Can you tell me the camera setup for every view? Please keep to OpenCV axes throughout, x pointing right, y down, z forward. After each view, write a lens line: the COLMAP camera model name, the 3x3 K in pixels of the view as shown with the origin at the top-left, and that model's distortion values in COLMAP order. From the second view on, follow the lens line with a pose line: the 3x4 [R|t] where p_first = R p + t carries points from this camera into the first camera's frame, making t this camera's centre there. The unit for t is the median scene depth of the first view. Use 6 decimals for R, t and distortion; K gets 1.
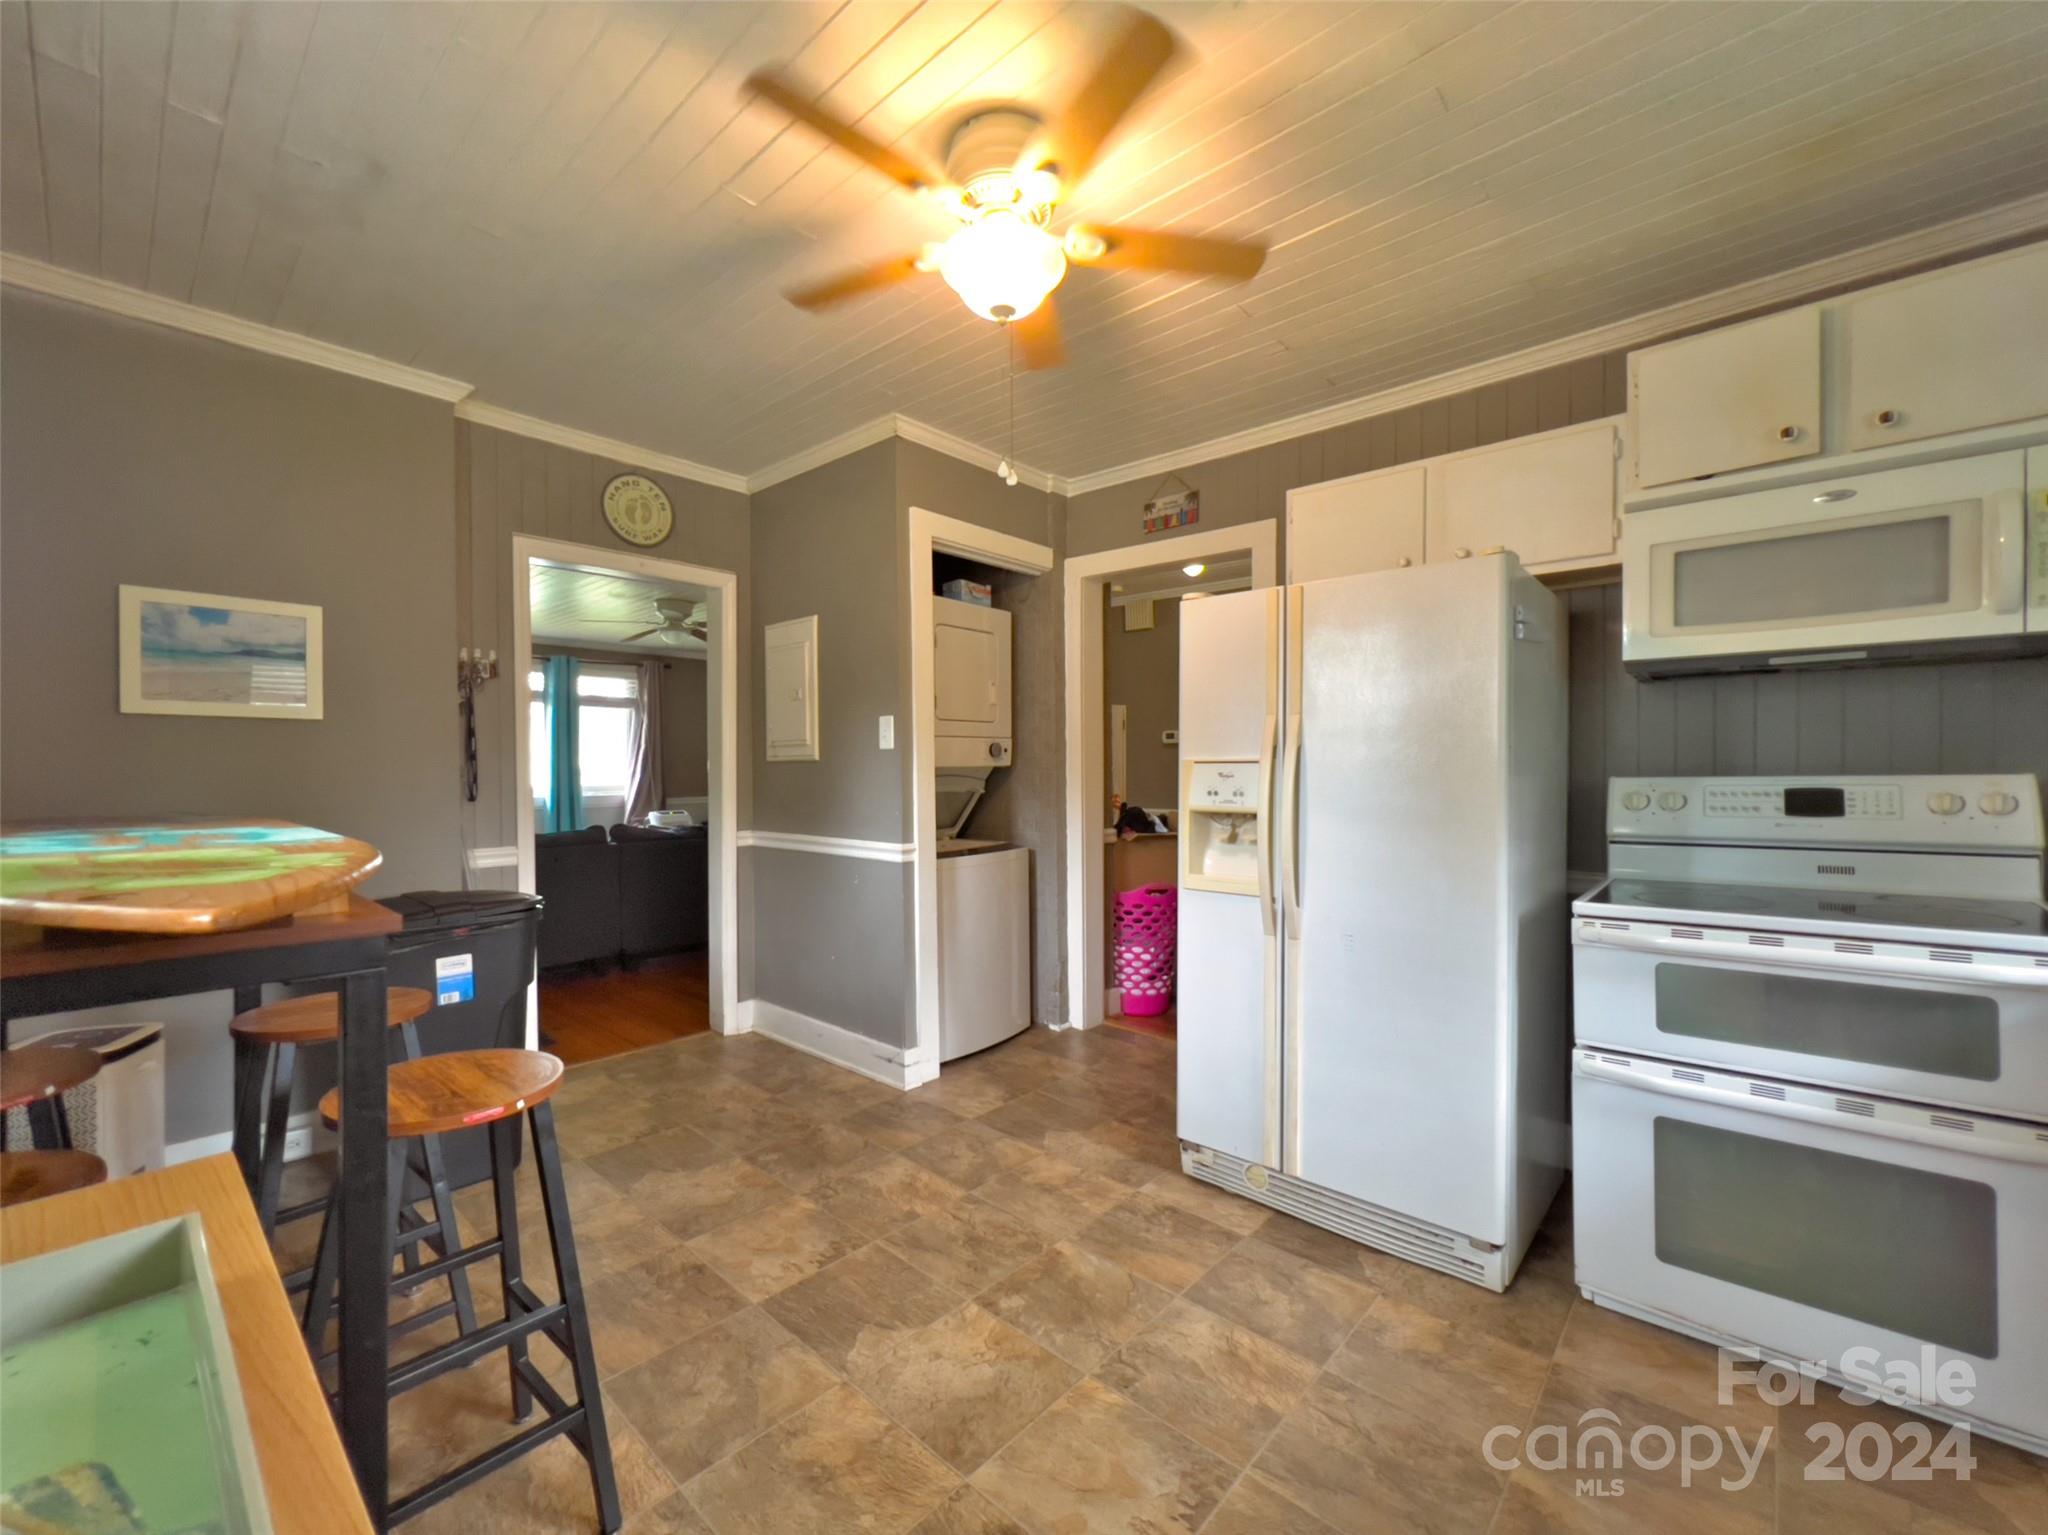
lens RADIAL K [[833.6, 0, 1028.1], [0, 833.6, 765.6], [0, 0, 1]] dist [0.009039, -0.000315]
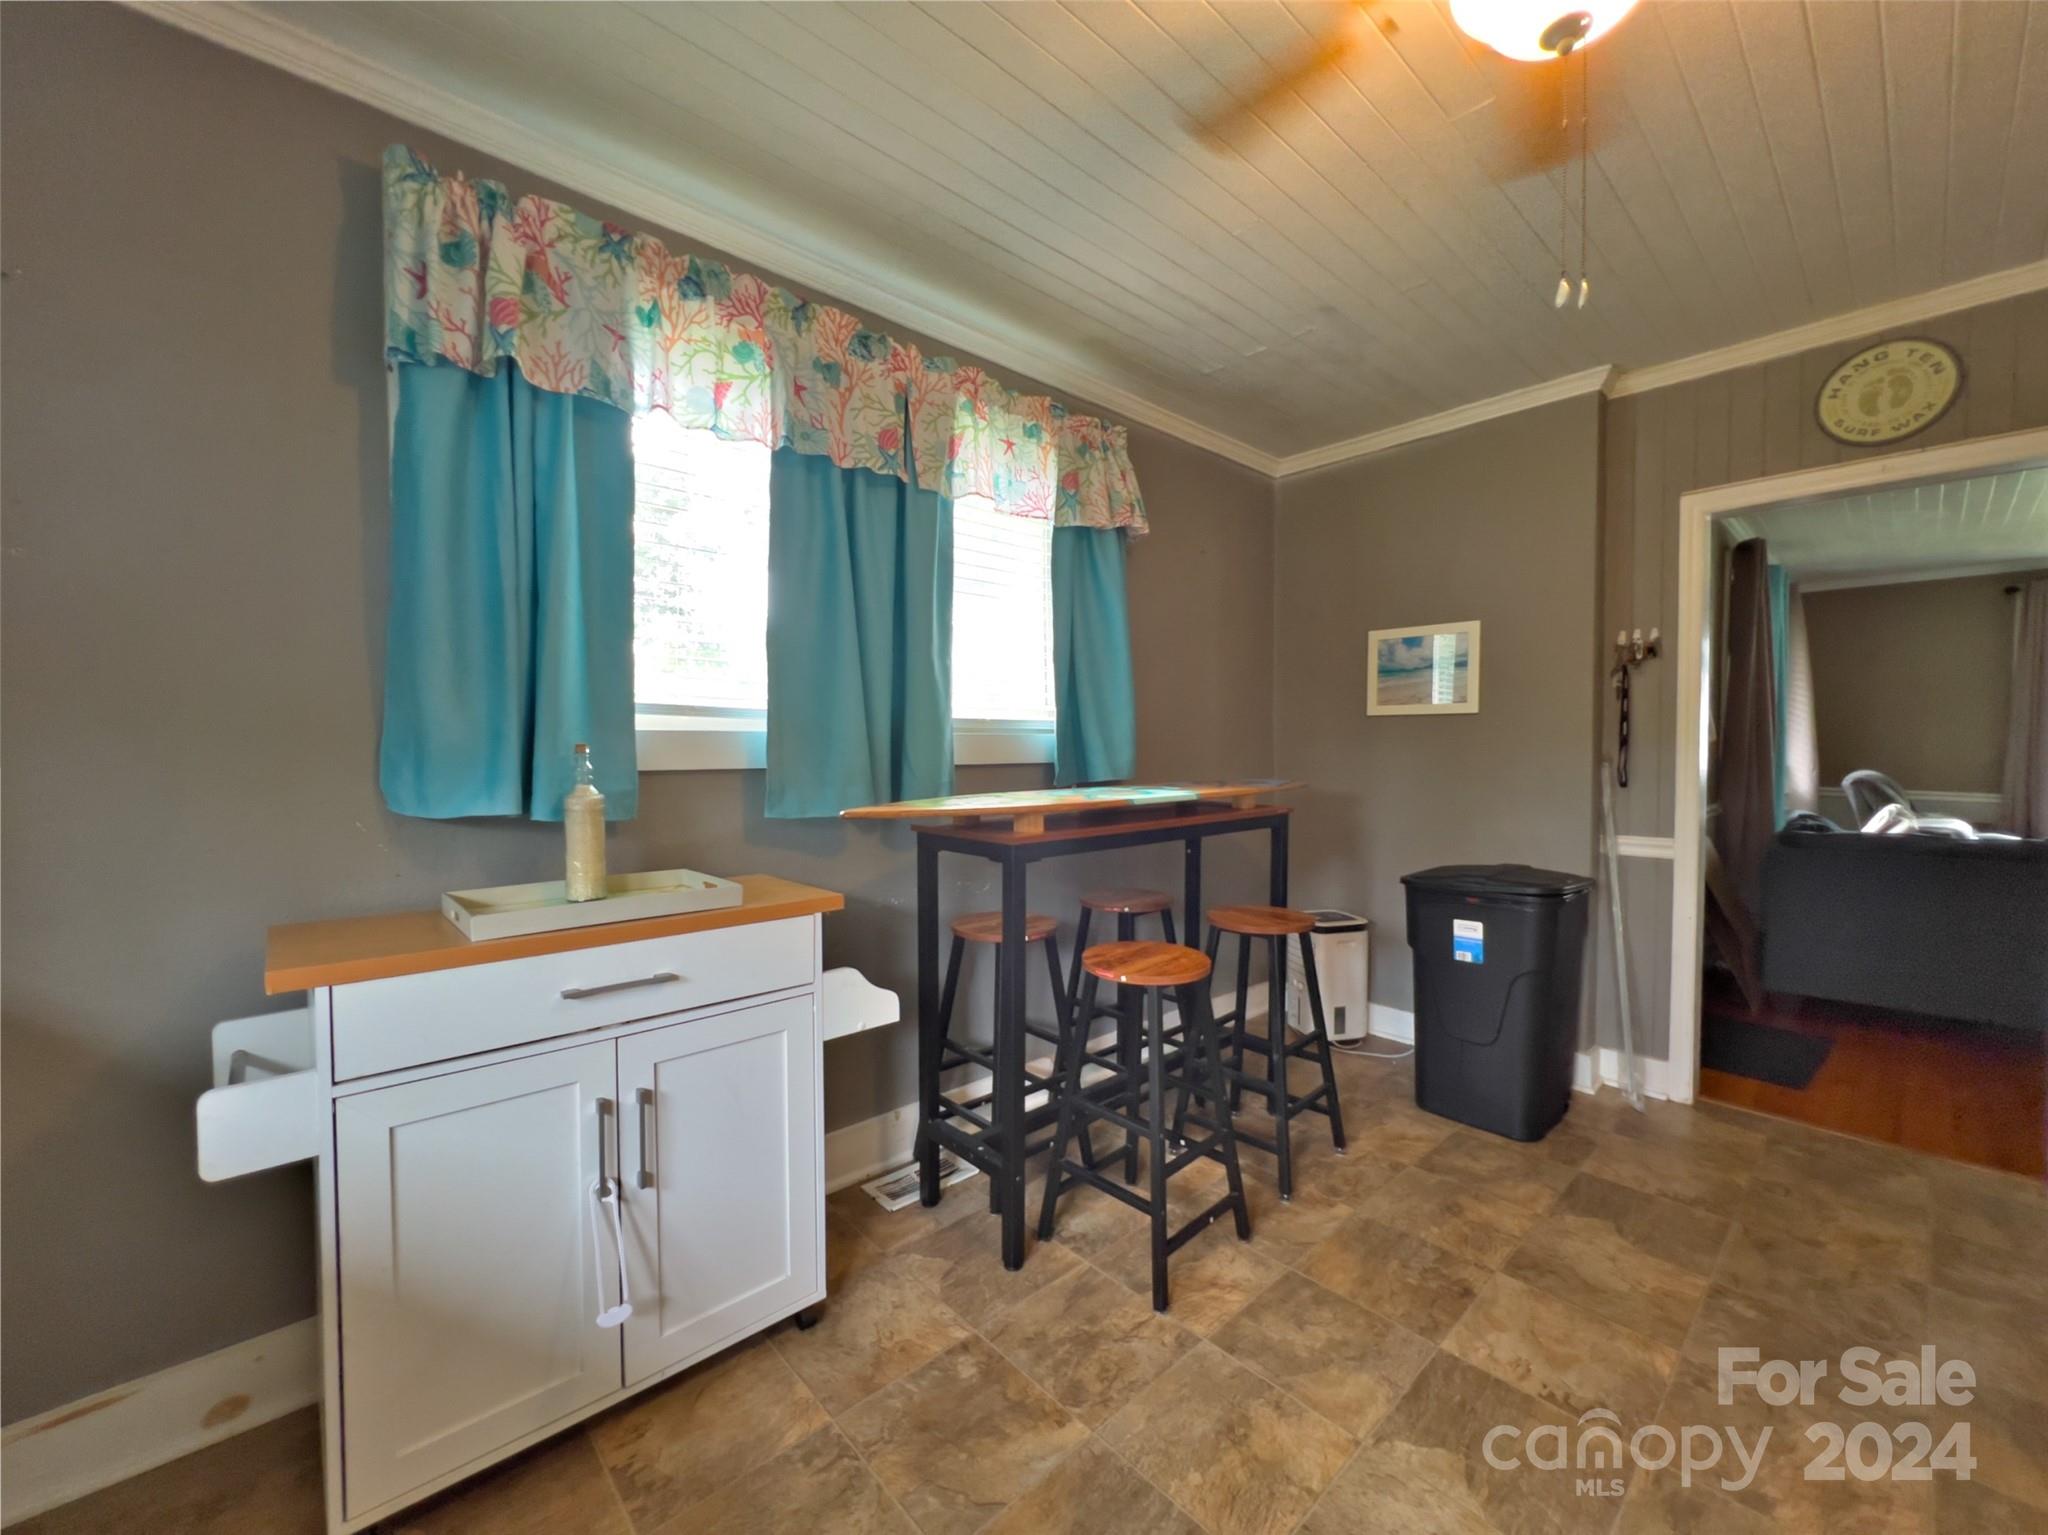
lens RADIAL K [[824.2, 0, 1018.2], [0, 824.2, 770.7], [0, 0, 1]] dist [0.001375, 0.000245]
pose [[-0.099270, 0.034966, -0.994446, 0.477057], [0.002413, 0.999388, 0.034899, -0.015621], [0.995058, 0.001065, -0.099293, 0.505306]]
